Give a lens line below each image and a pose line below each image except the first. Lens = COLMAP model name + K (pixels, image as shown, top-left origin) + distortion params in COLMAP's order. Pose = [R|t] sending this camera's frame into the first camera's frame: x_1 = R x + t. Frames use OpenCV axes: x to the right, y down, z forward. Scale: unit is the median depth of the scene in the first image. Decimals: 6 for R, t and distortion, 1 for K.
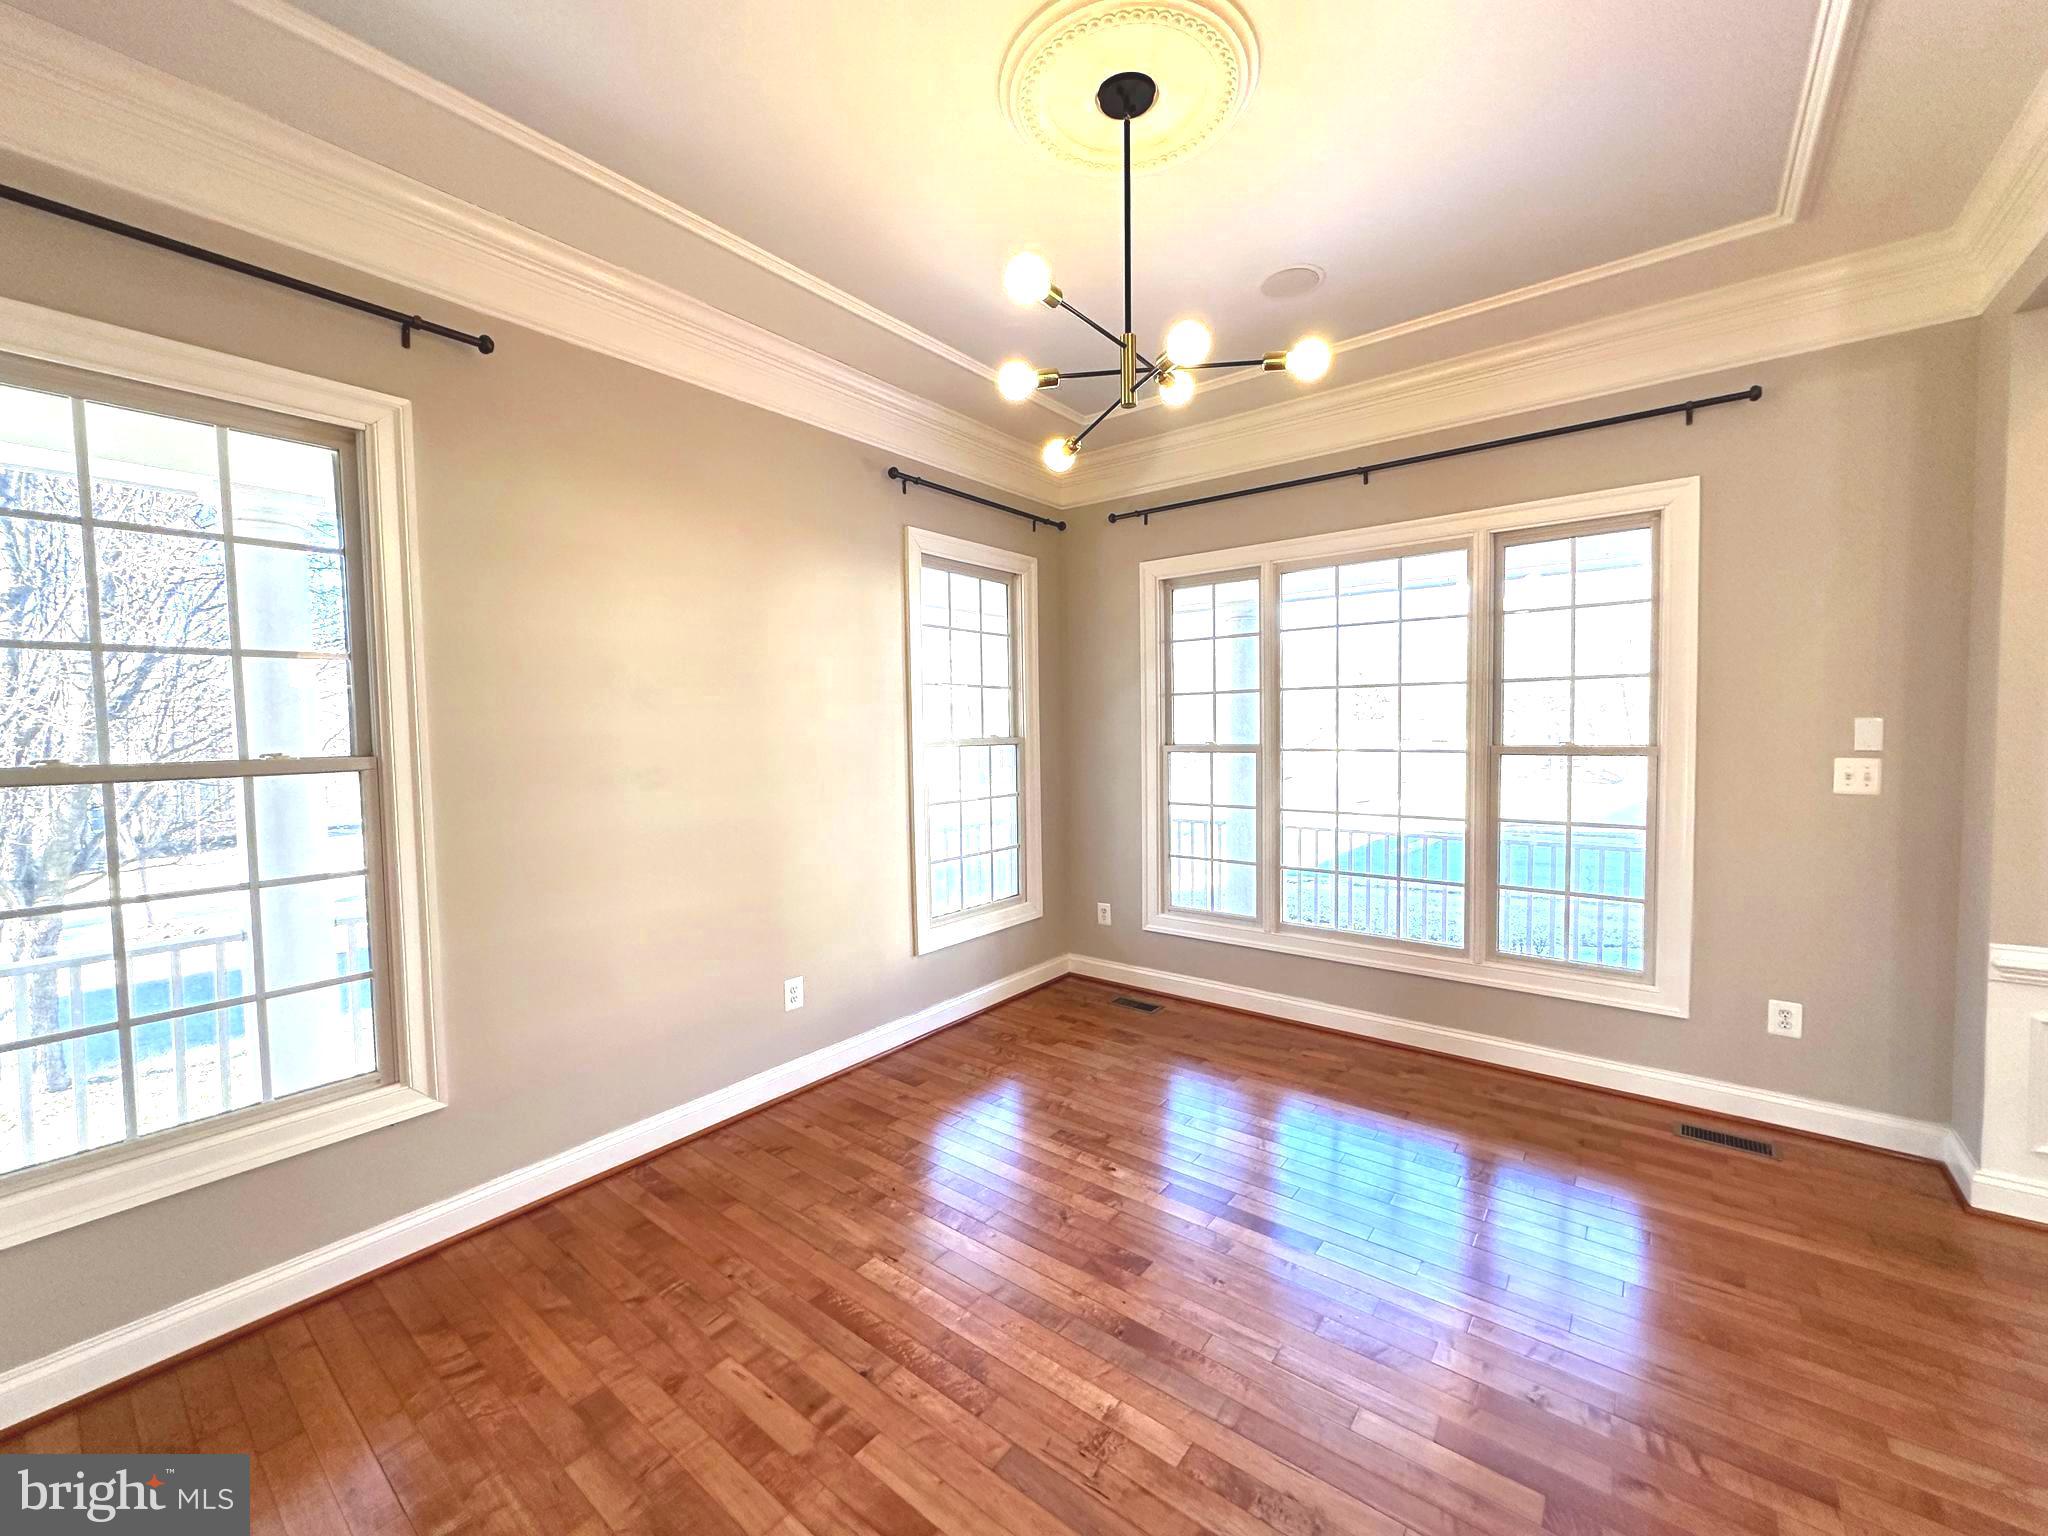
lens RADIAL K [[812.3, 0, 1031.7], [0, 812.3, 759.8], [0, 0, 1]] dist [-0.002248, 0.000665]
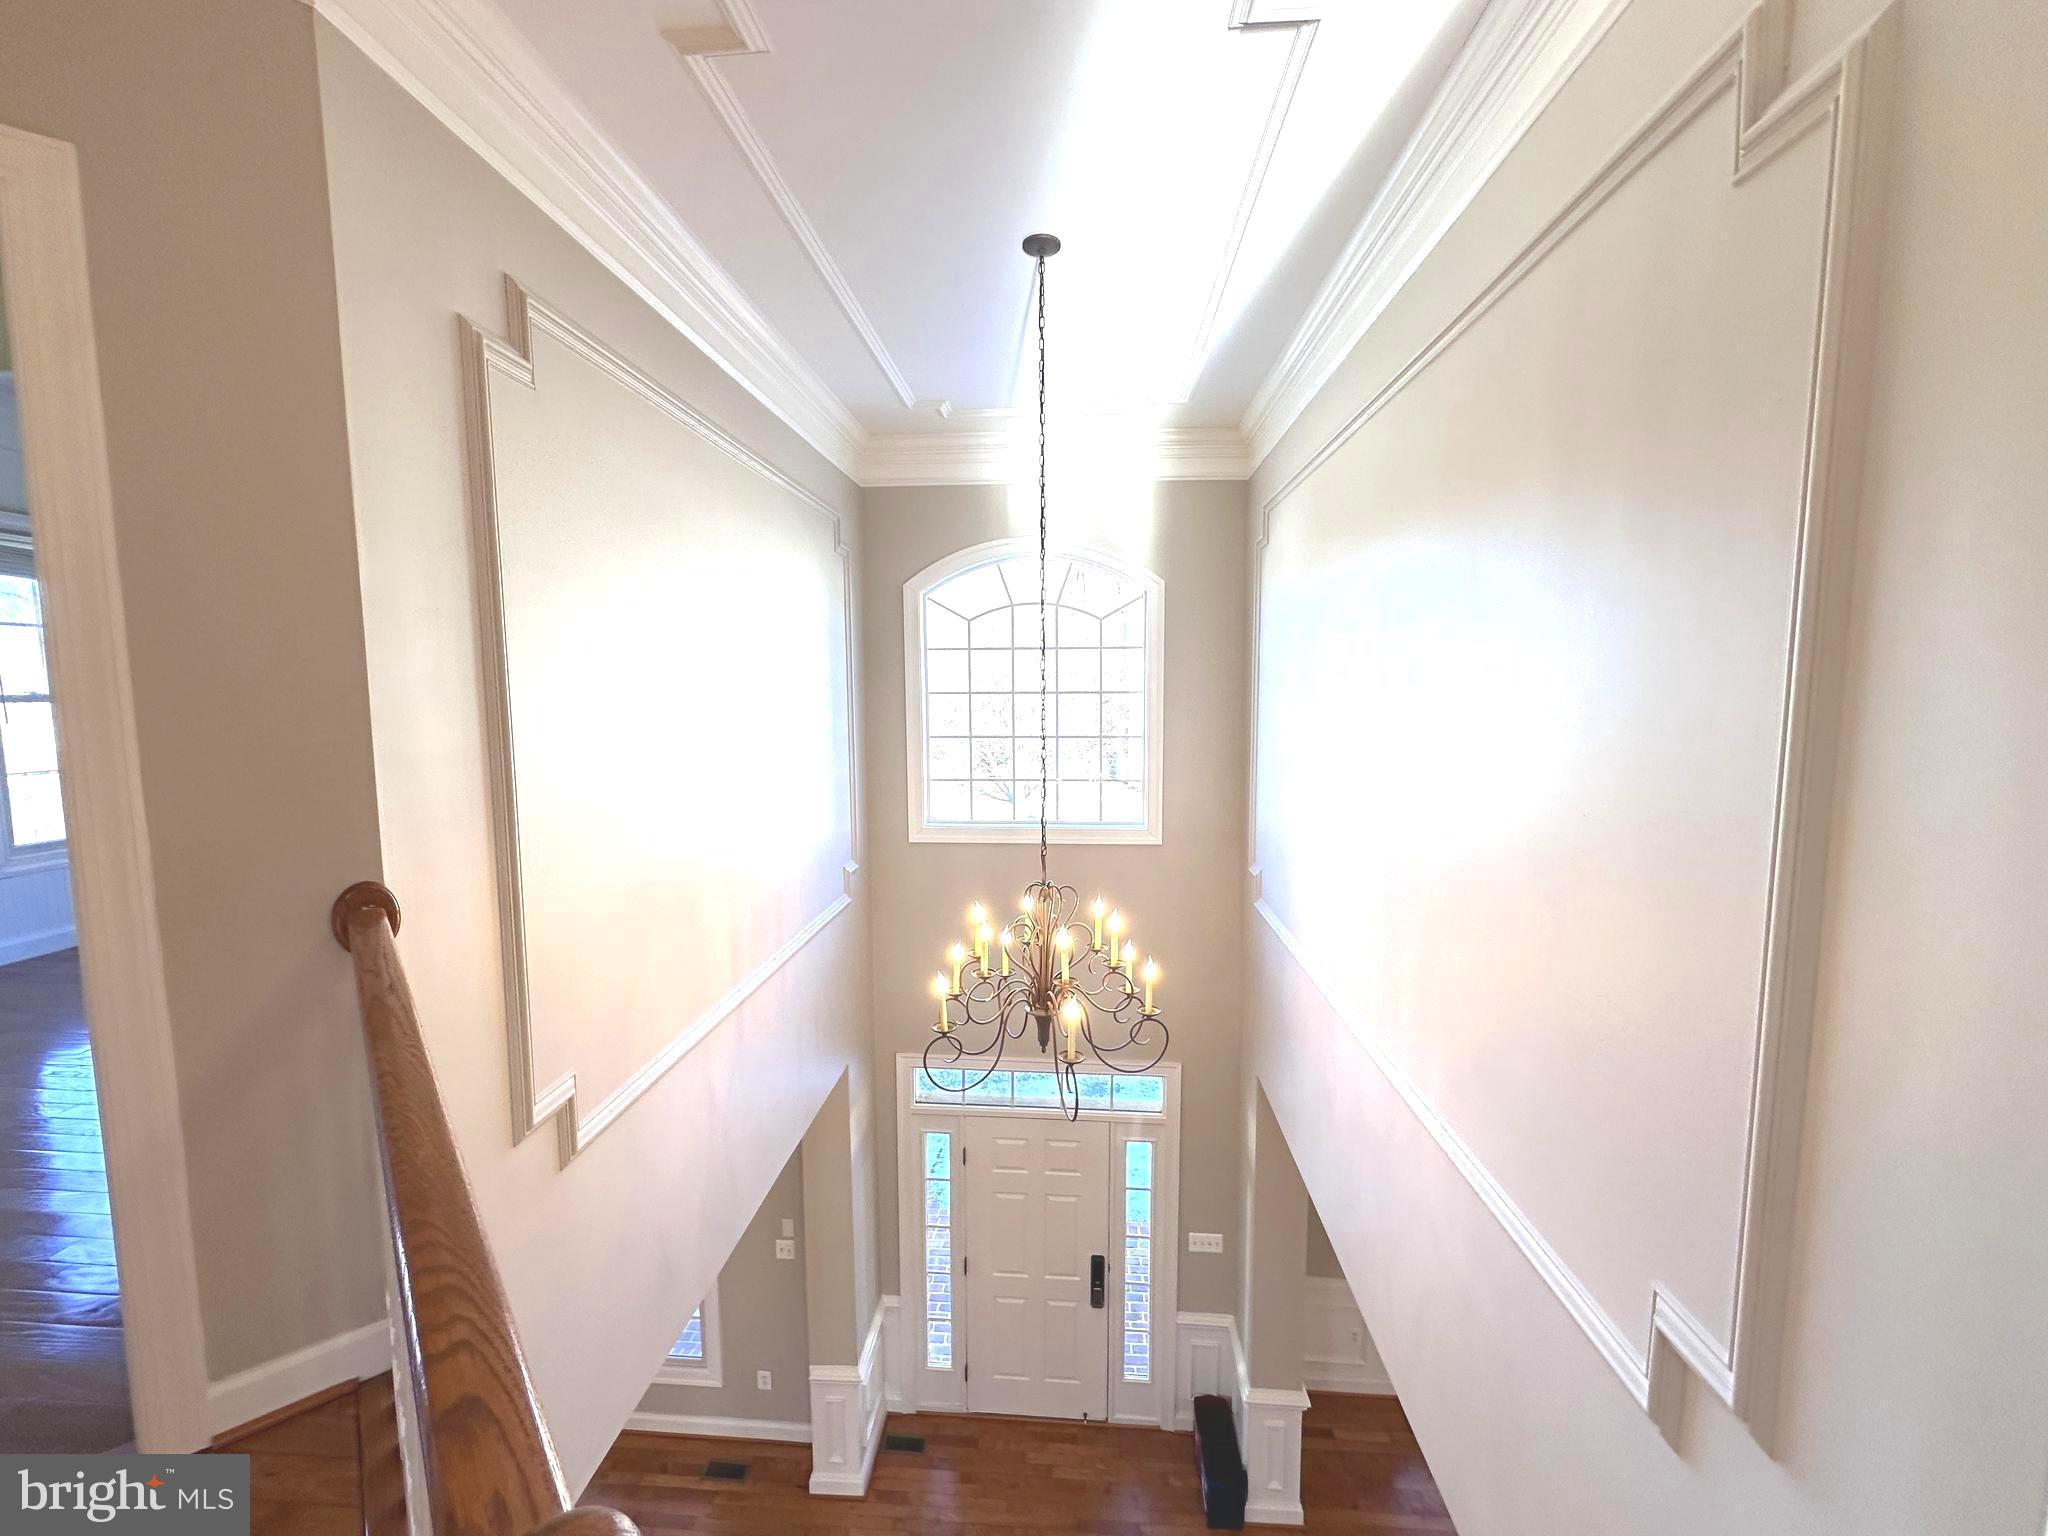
lens RADIAL K [[812.3, 0, 1025.7], [0, 812.3, 767.4], [0, 0, 1]] dist [-0.002248, 0.000665]
pose [[0.831664, -0.042276, 0.553668, 0.377072], [0.018612, 0.998660, 0.048297, -0.823258], [-0.554968, -0.029863, 0.831336, -0.553537]]
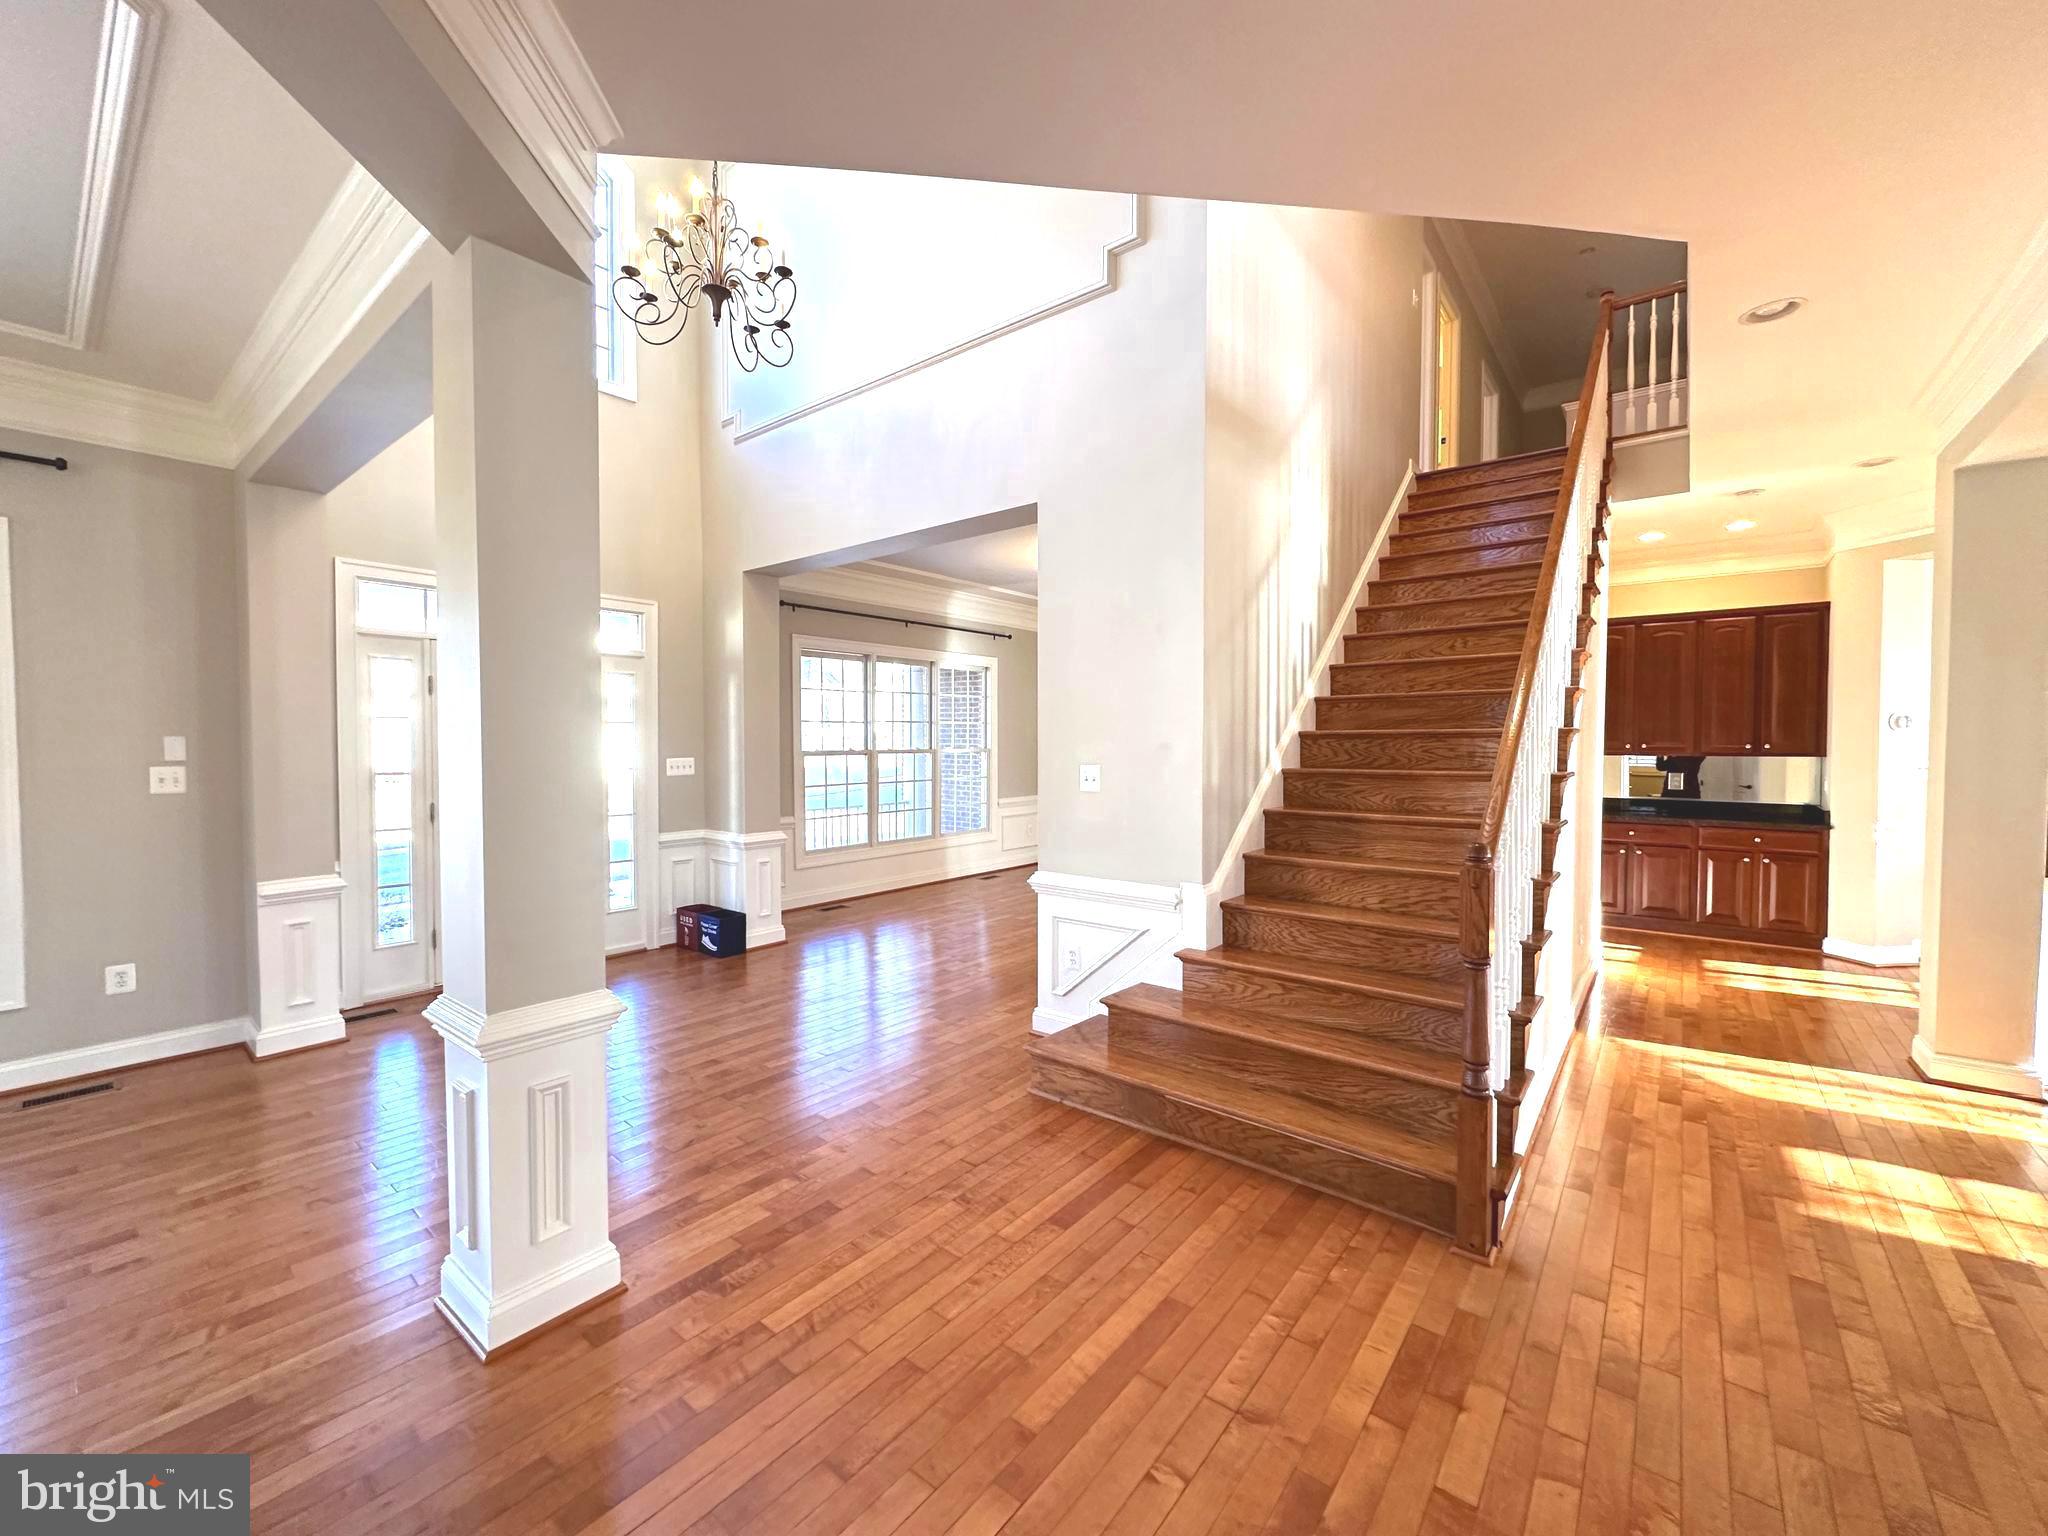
lens RADIAL K [[812.3, 0, 1021.5], [0, 812.3, 761.9], [0, 0, 1]] dist [-0.002248, 0.000665]
pose [[0.023017, -0.012416, 0.999658, -0.209303], [0.044959, 0.998924, 0.011371, 0.028137], [-0.998724, 0.044682, 0.023551, -0.320682]]
